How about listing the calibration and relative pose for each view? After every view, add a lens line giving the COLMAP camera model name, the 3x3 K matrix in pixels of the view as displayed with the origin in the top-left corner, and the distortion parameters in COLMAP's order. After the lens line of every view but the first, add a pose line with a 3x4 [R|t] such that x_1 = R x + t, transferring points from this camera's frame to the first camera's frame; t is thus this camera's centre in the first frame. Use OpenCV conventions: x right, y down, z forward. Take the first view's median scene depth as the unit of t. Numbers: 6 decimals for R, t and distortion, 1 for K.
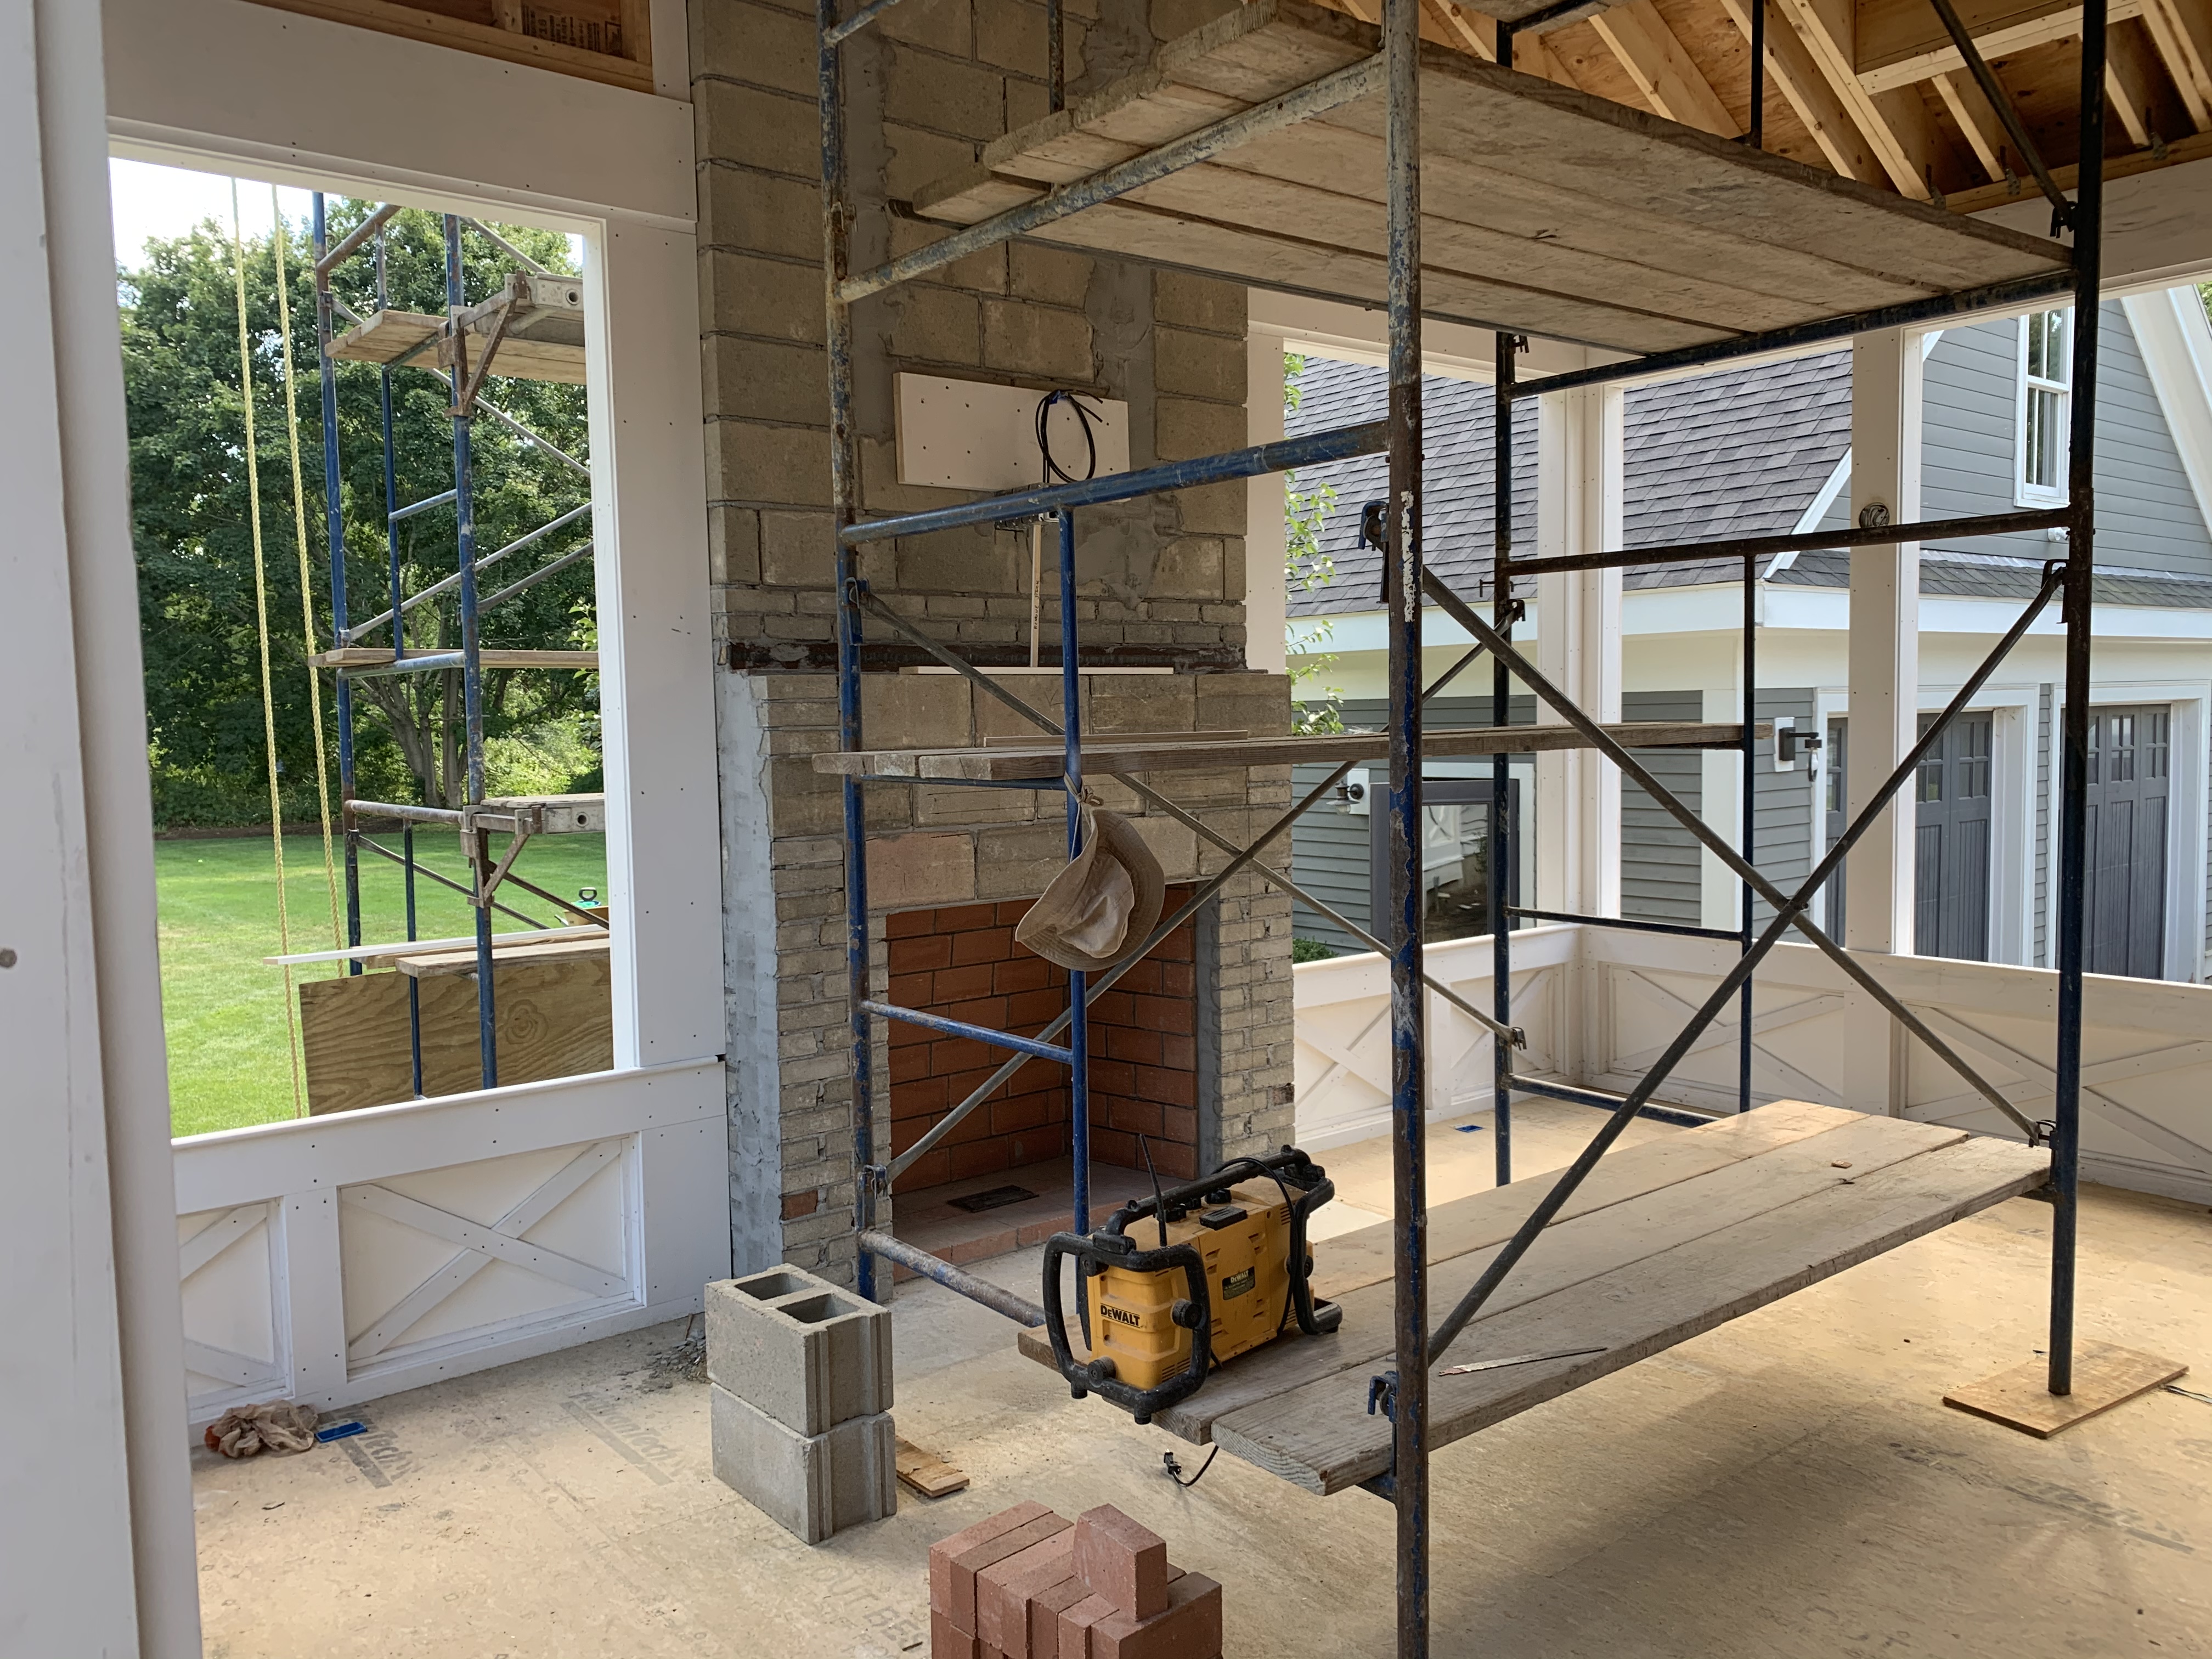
lens RADIAL K [[1683.3, 0, 1115.1], [0, 1683.3, 832.4], [0, 0, 1]] dist [0.092557, -0.069784]
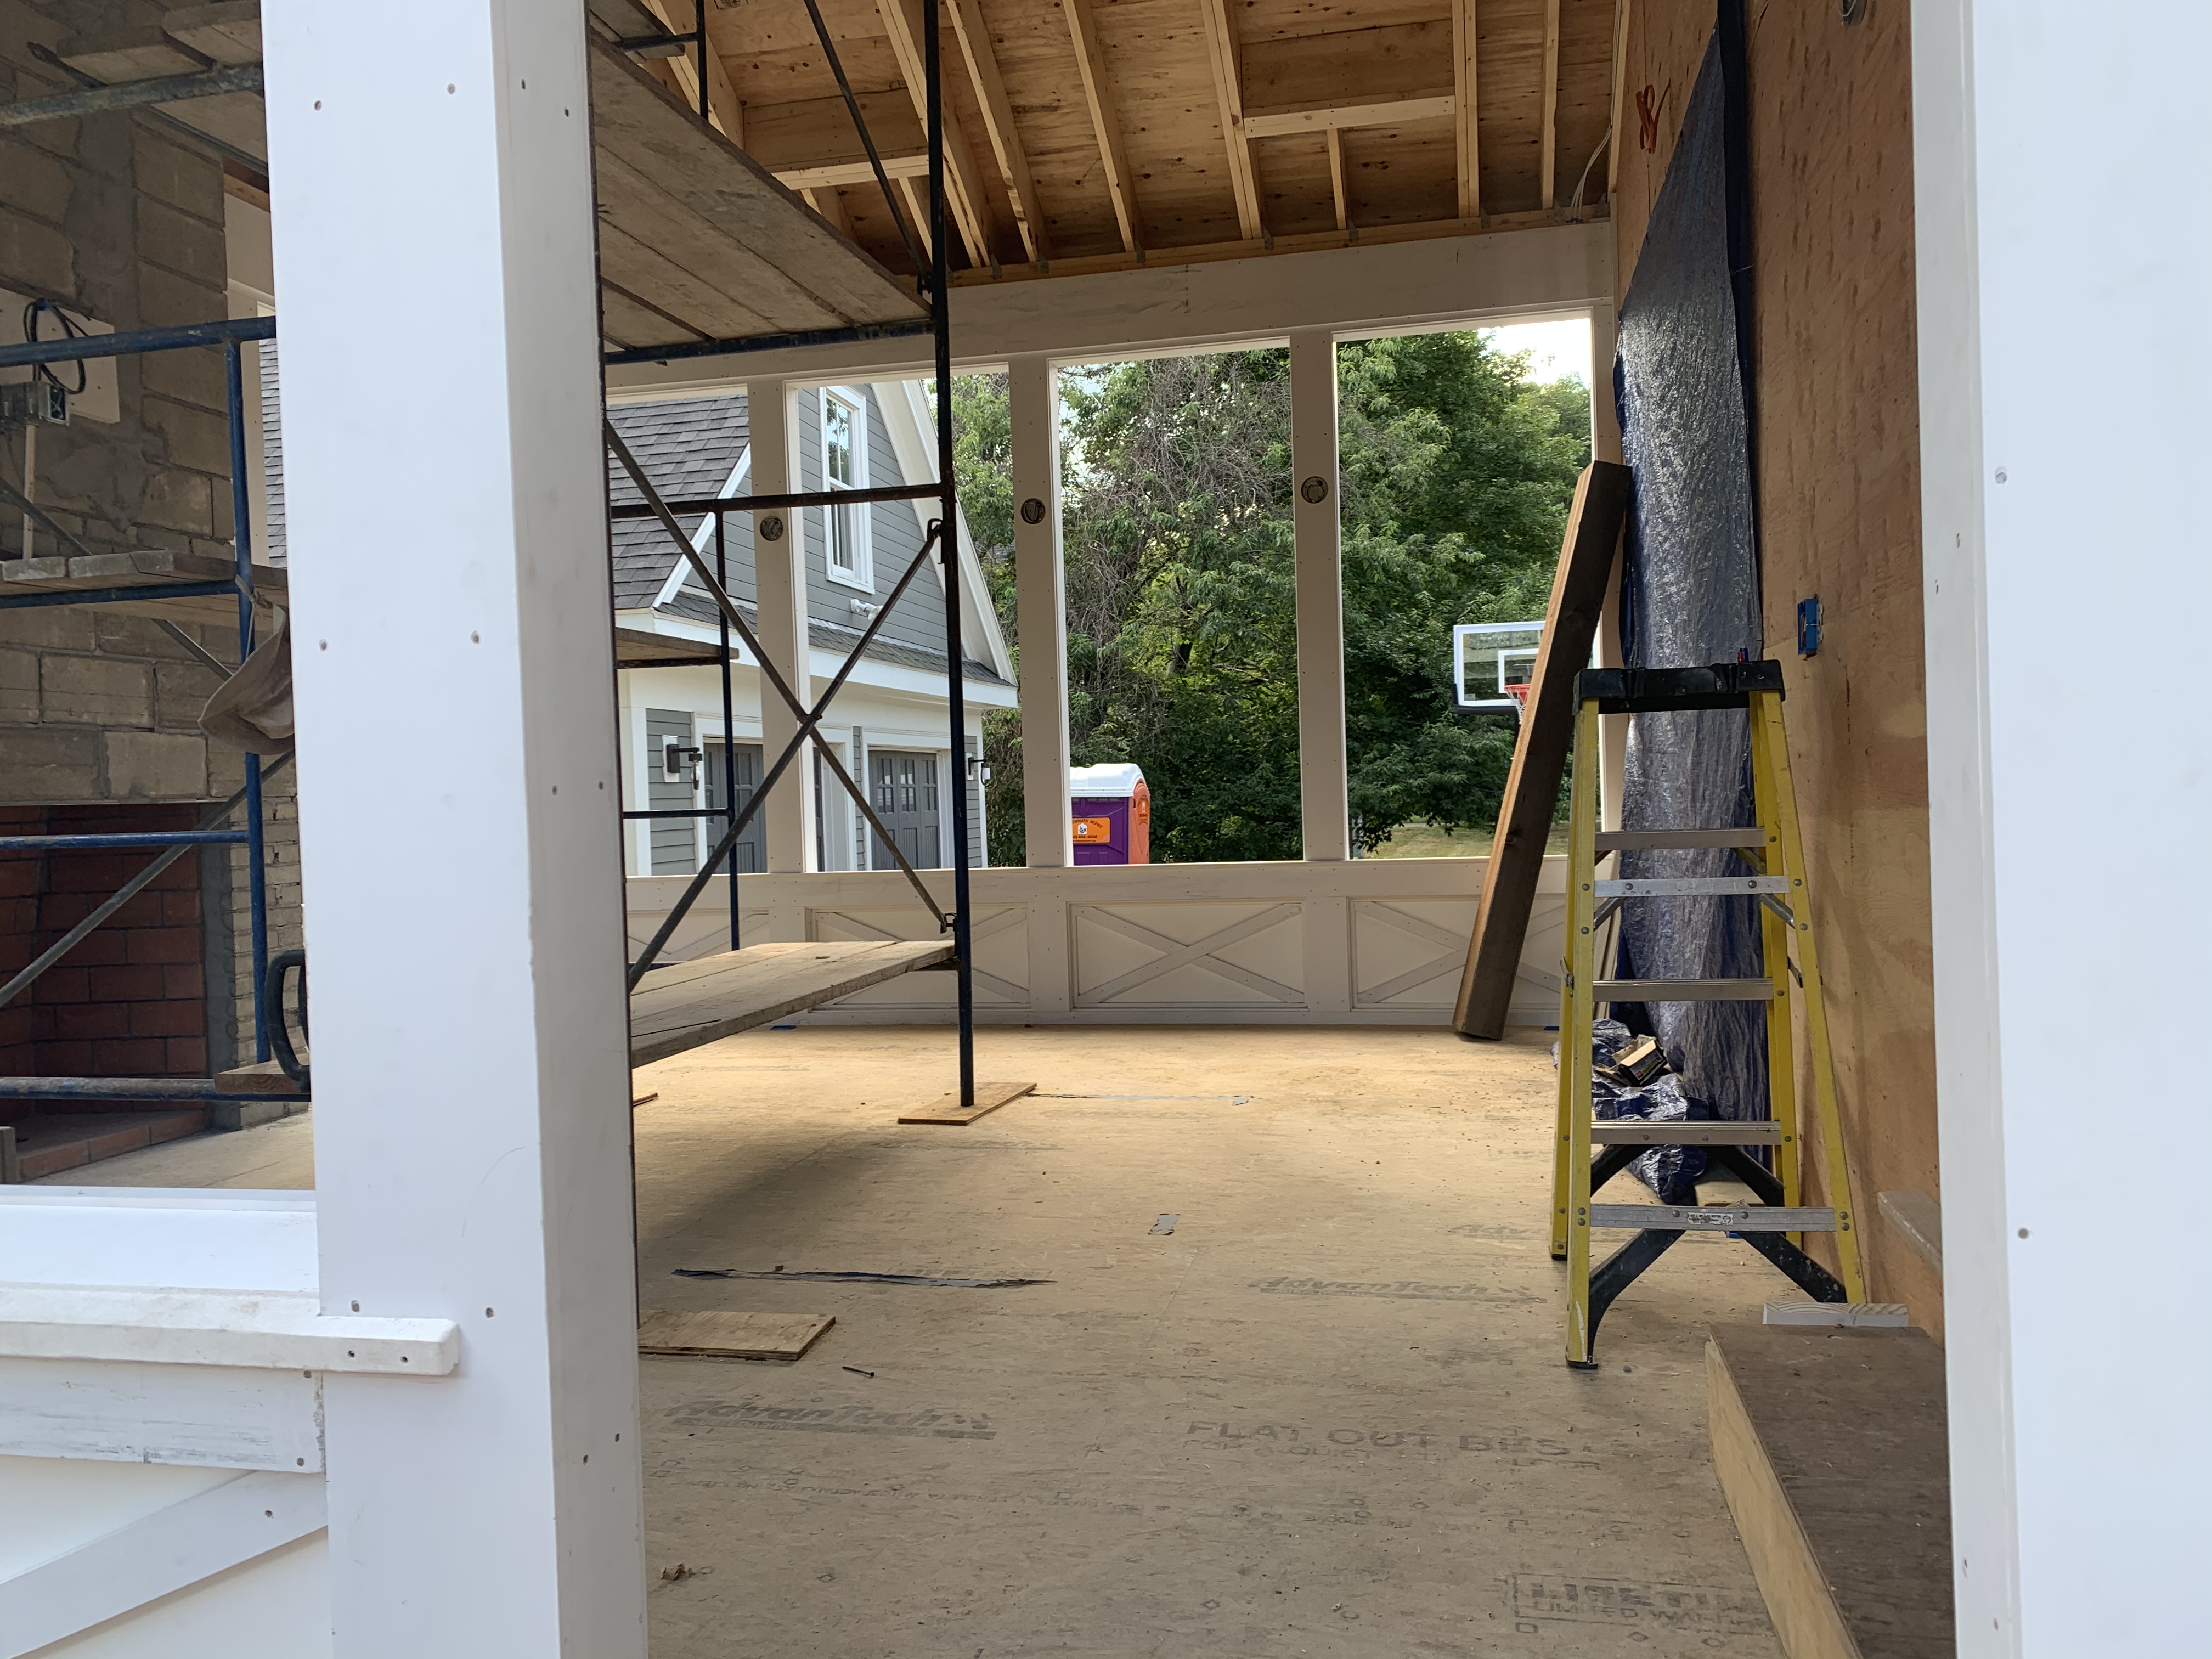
lens RADIAL K [[1718.7, 0, 1110.2], [0, 1718.7, 824.2], [0, 0, 1]] dist [-0.009420, 0.004131]
pose [[0.782736, -0.015680, 0.622157, -0.174423], [0.063389, 0.996492, -0.054636, 0.138648], [-0.619118, 0.082204, 0.780984, -0.138390]]
